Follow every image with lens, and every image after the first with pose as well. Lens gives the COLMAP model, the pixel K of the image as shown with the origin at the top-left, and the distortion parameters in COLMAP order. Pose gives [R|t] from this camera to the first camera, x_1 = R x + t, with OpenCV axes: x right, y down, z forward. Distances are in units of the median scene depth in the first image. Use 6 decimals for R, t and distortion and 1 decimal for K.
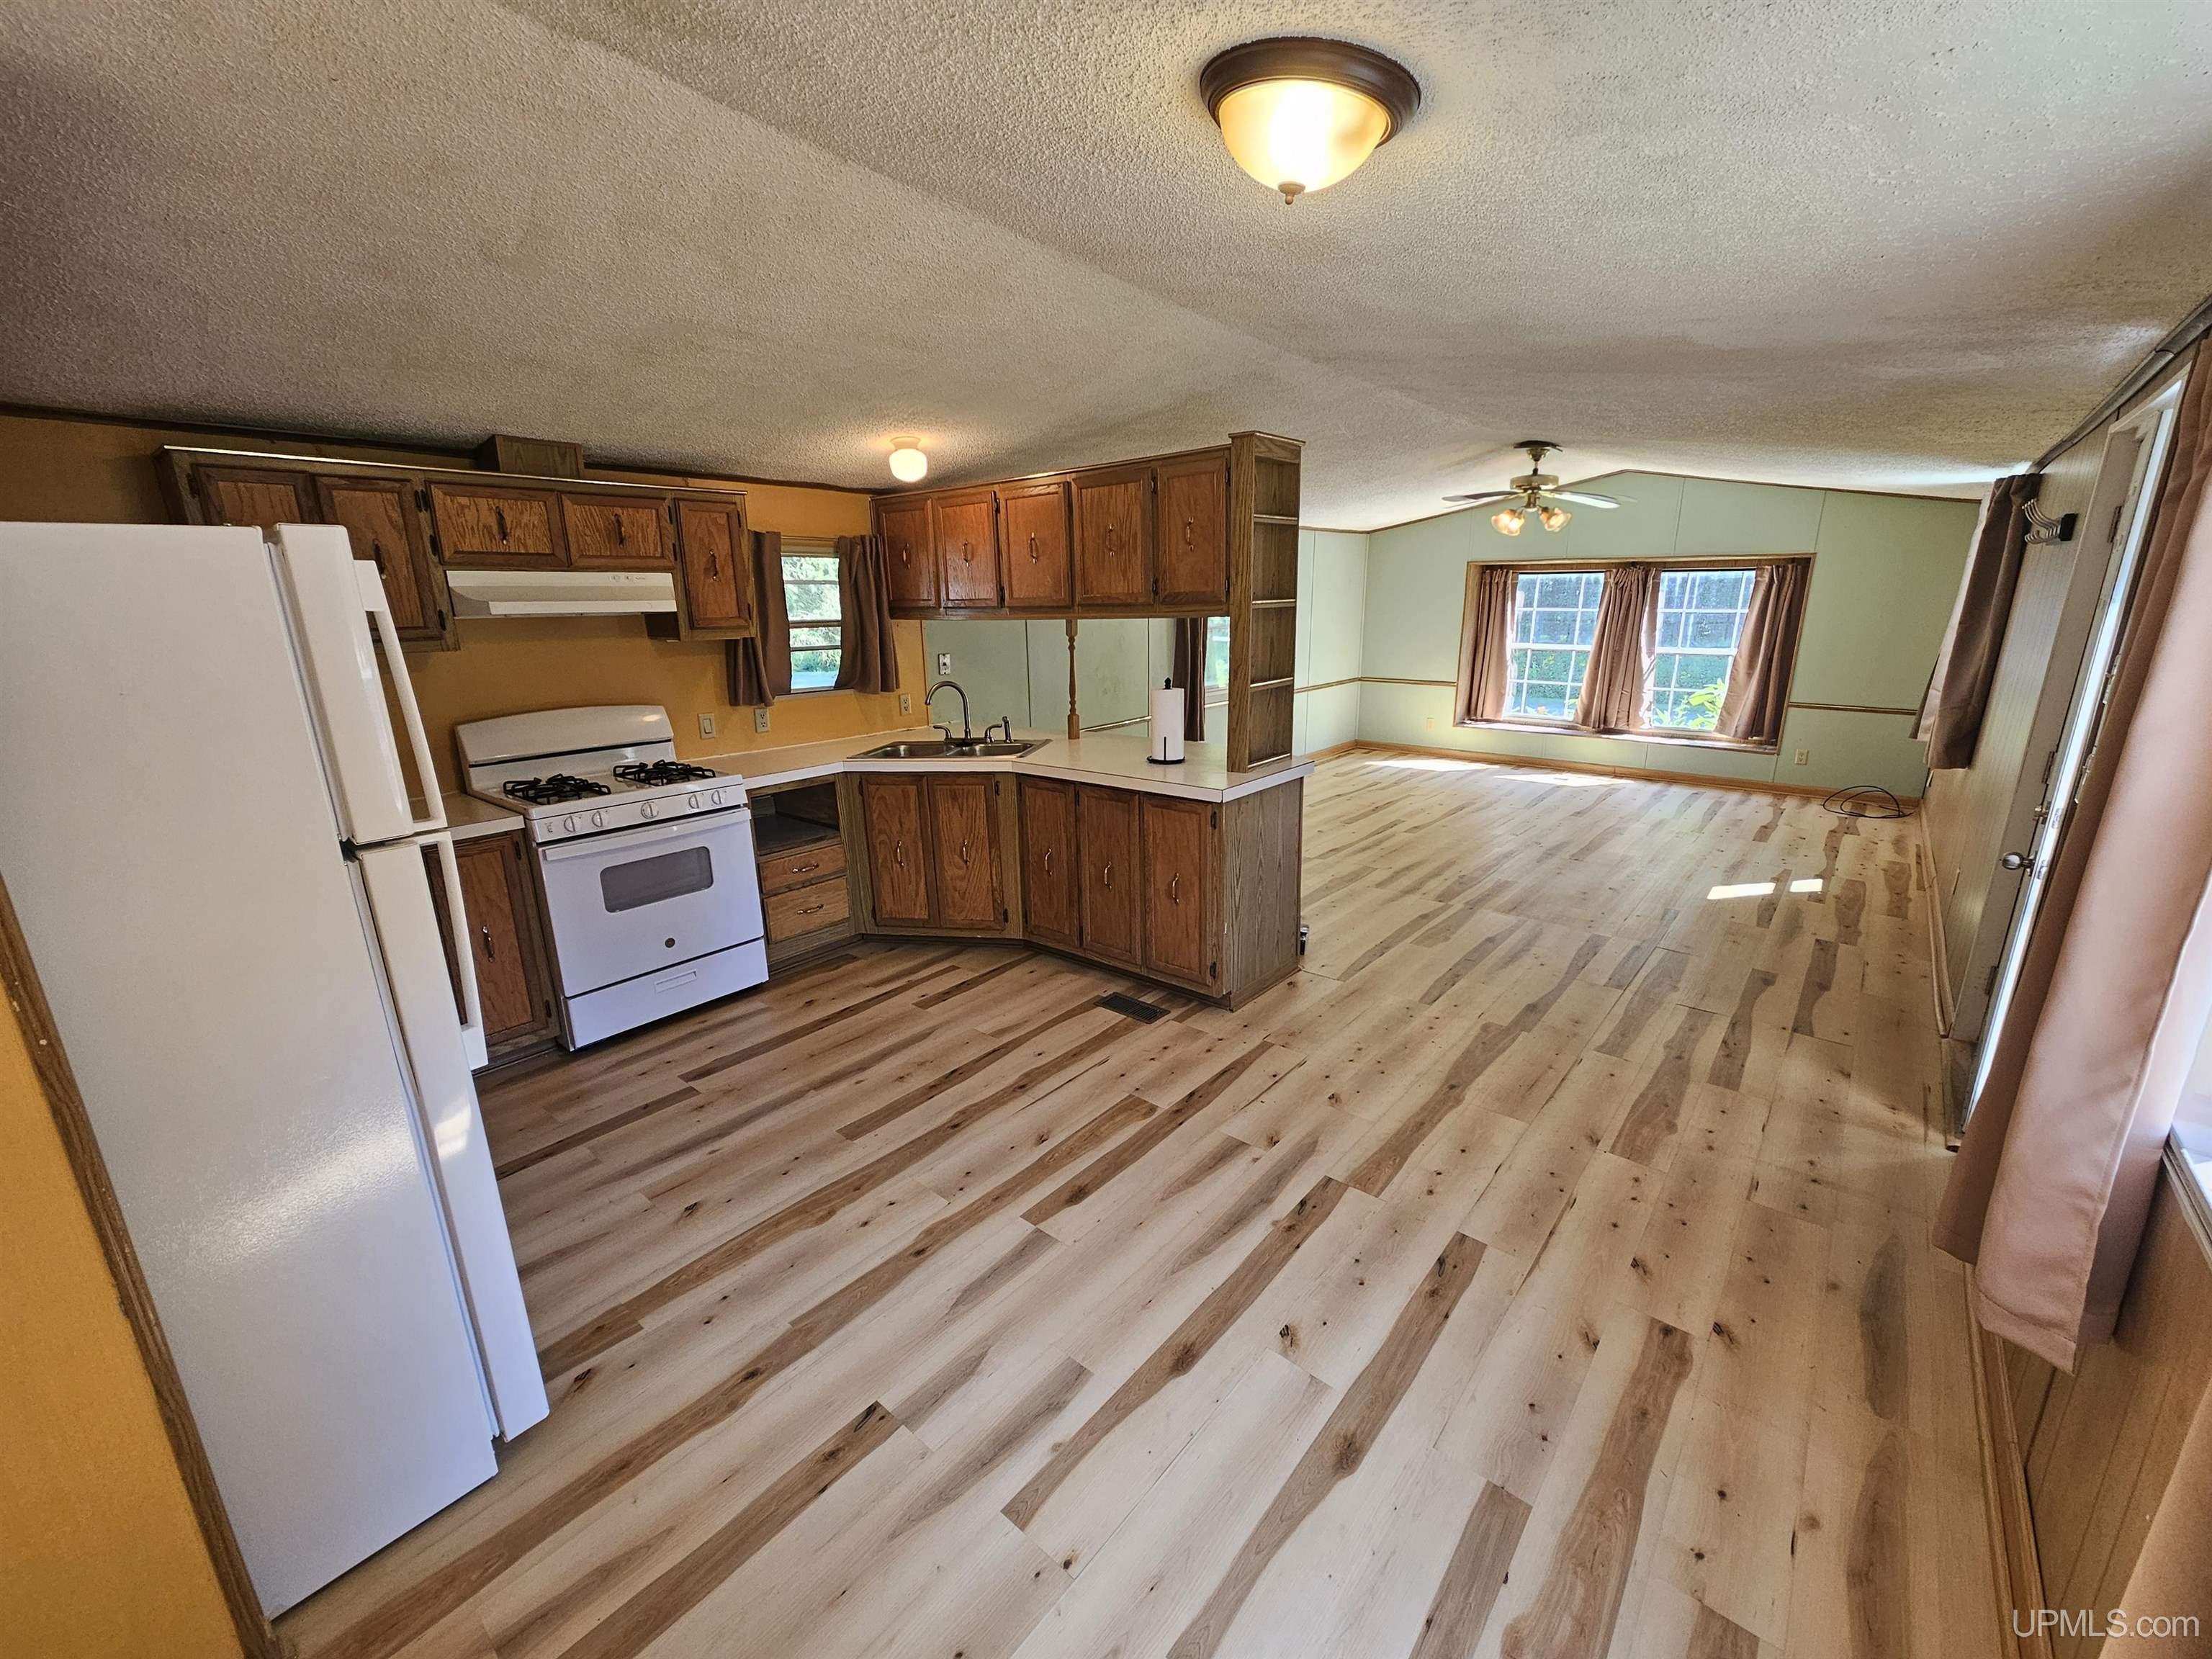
lens RADIAL K [[905.3, 0, 1109.6], [0, 905.3, 829.6], [0, 0, 1]] dist [0.002625, -0.000568]
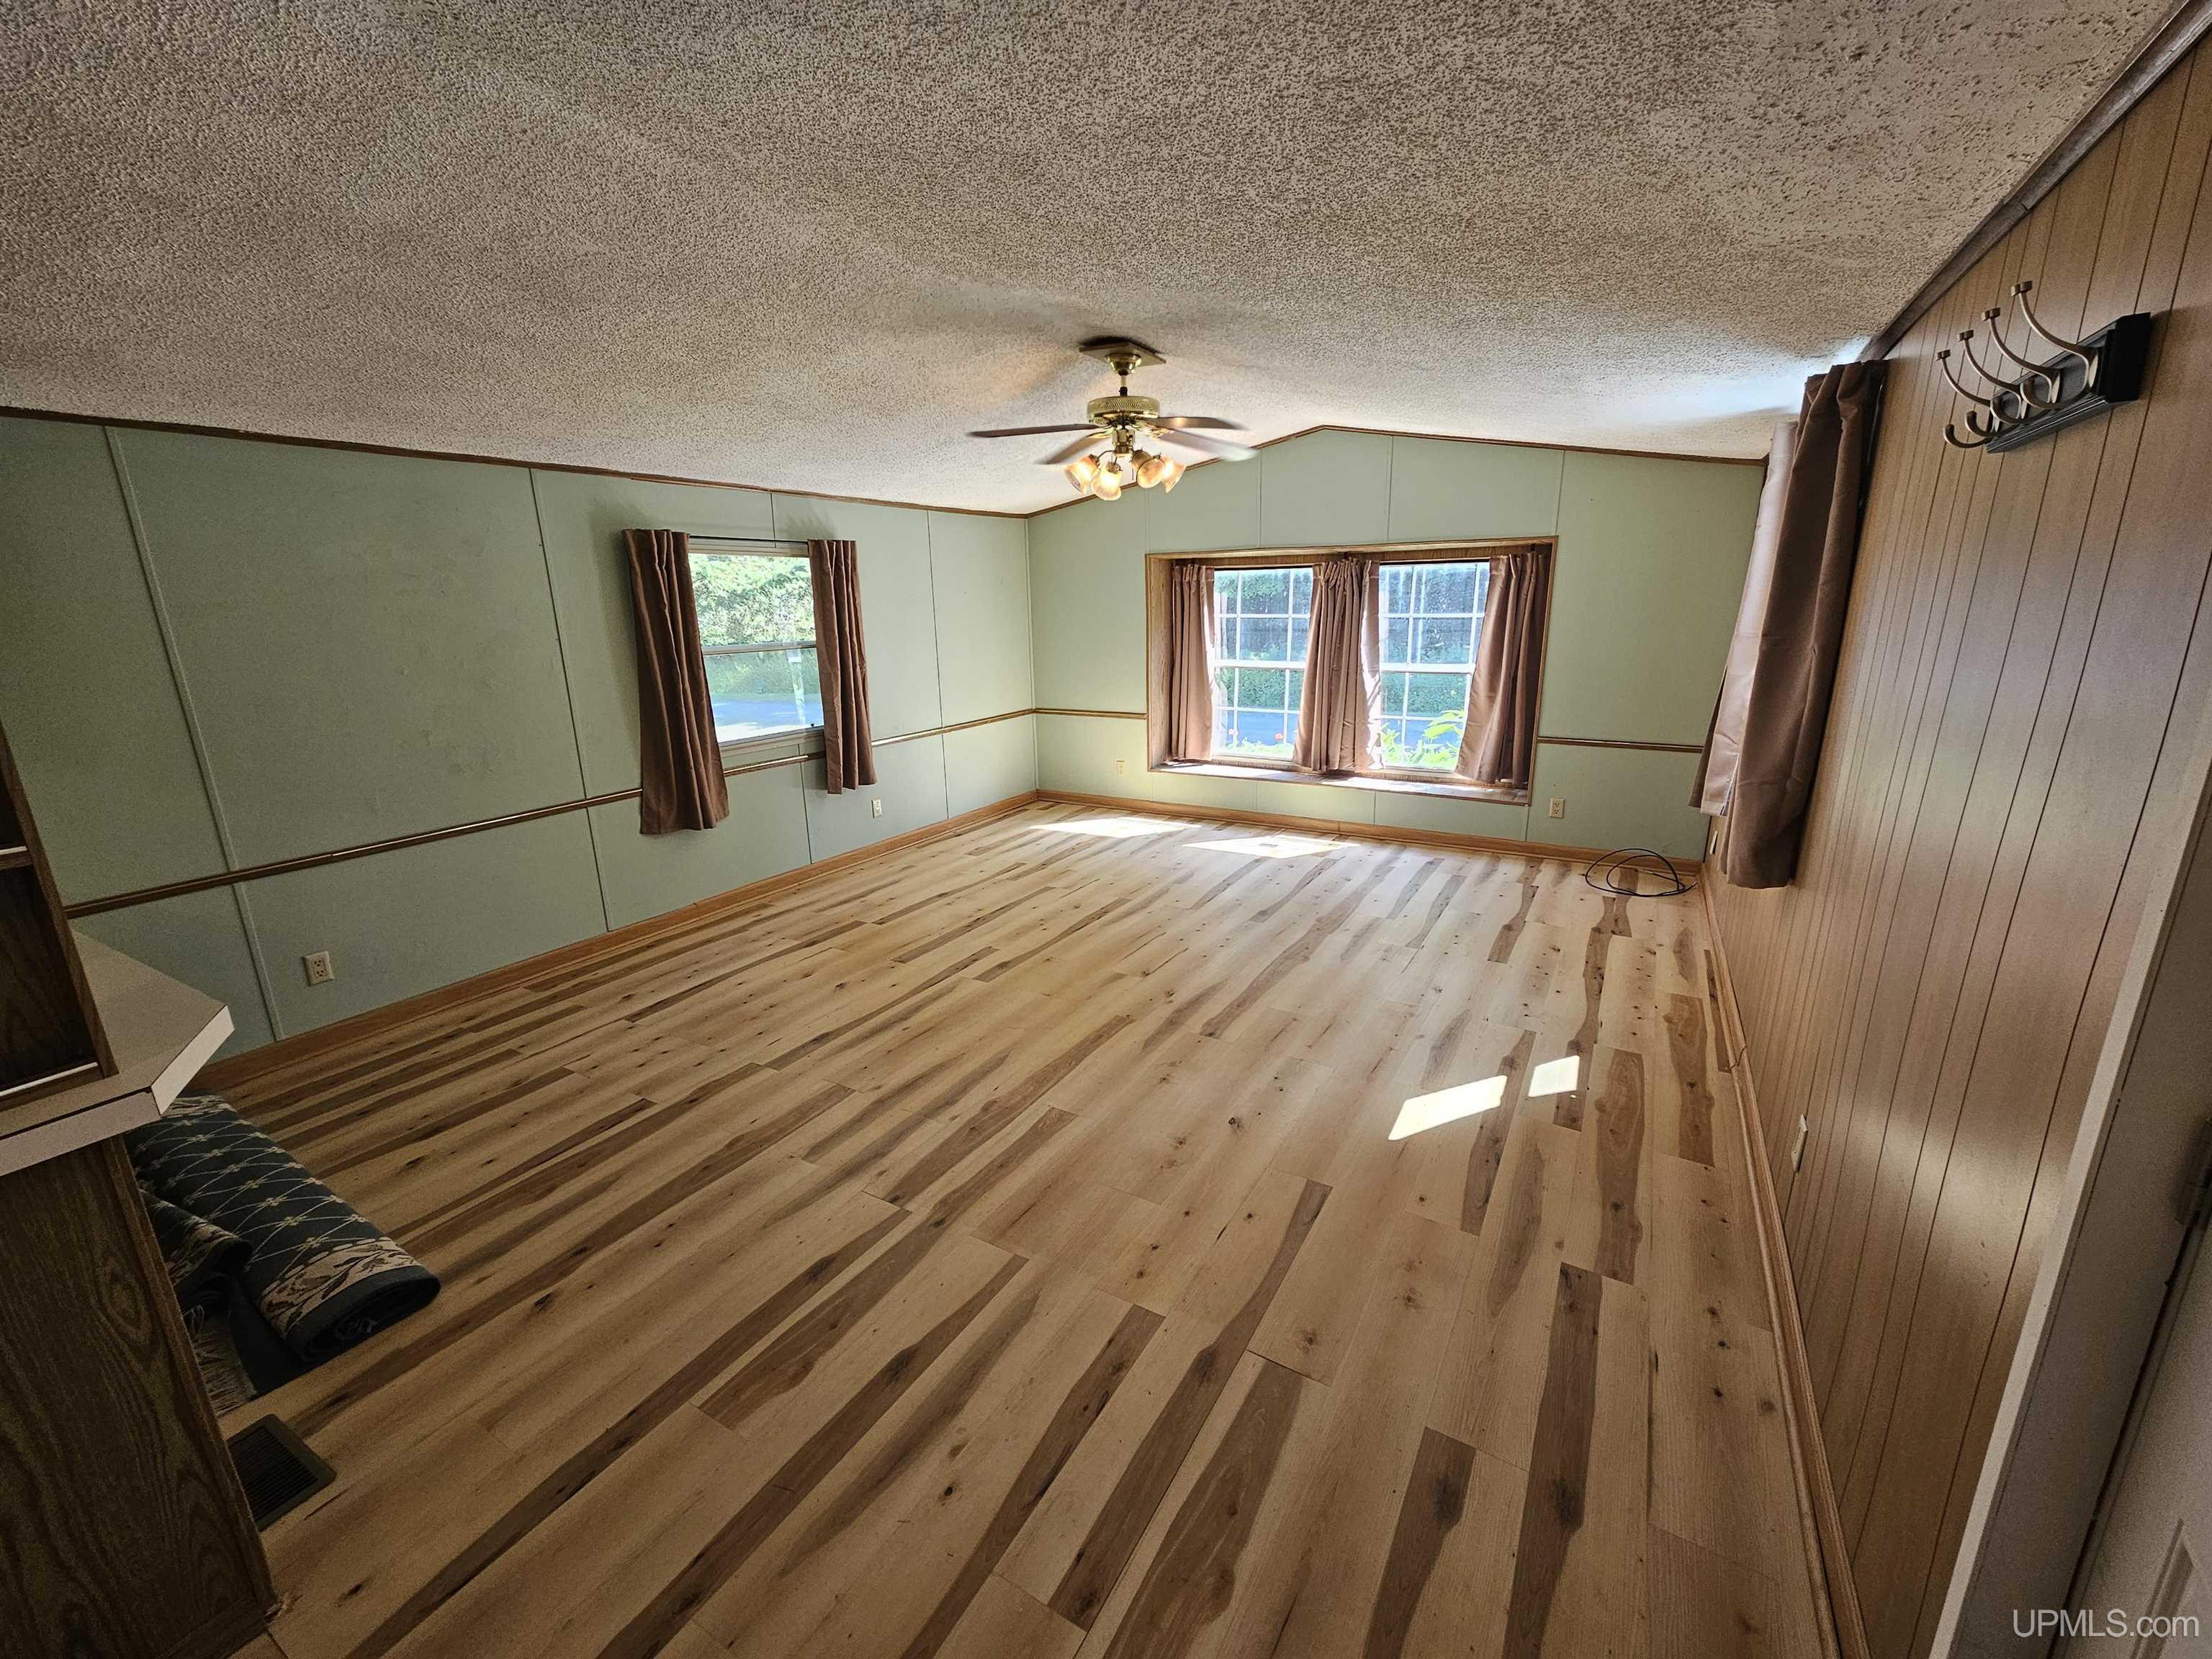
lens RADIAL K [[905.3, 0, 1106.6], [0, 905.3, 829.2], [0, 0, 1]] dist [0.002625, -0.000568]
pose [[0.985472, -0.051918, 0.161709, 0.376292], [0.053555, 0.998548, -0.005779, -0.107475], [-0.161174, 0.014356, 0.986822, 0.440926]]
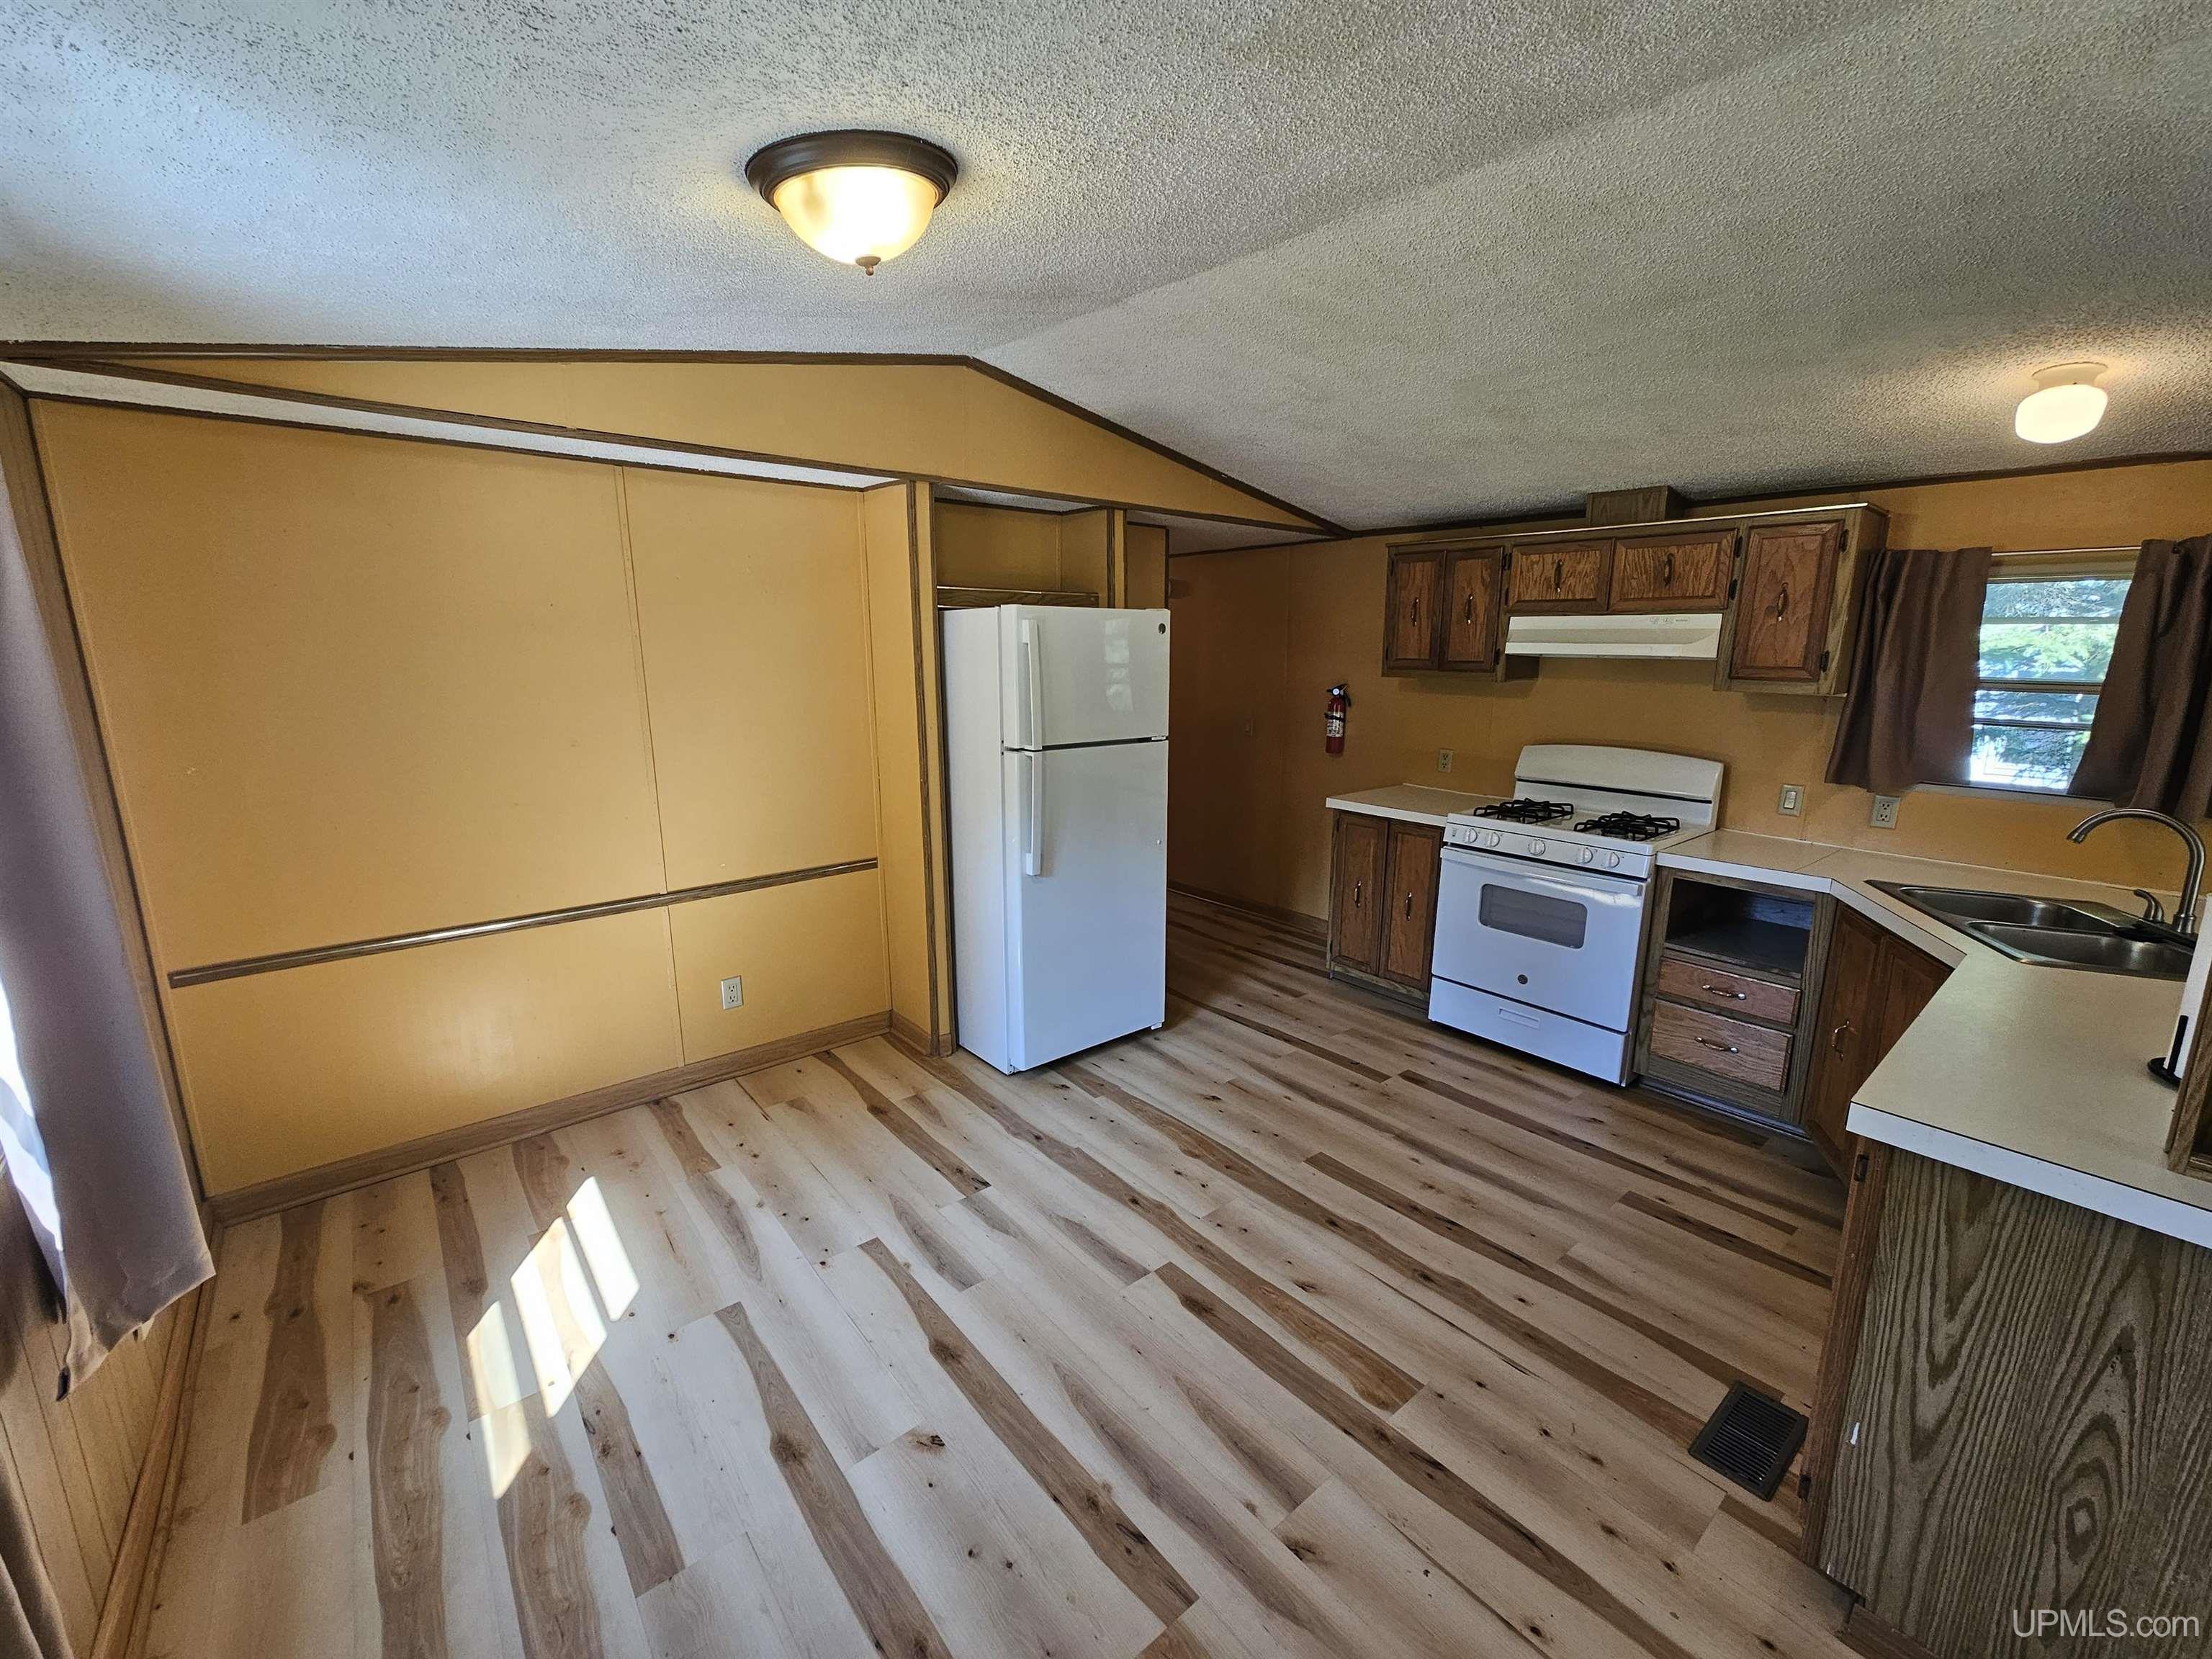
lens RADIAL K [[905.3, 0, 1119.5], [0, 905.3, 828.4], [0, 0, 1]] dist [0.002625, -0.000568]
pose [[-0.171553, 0.209159, -0.962716, 0.529581], [-0.251855, 0.935420, 0.248109, -0.170219], [0.952438, 0.285029, -0.107797, 0.639377]]
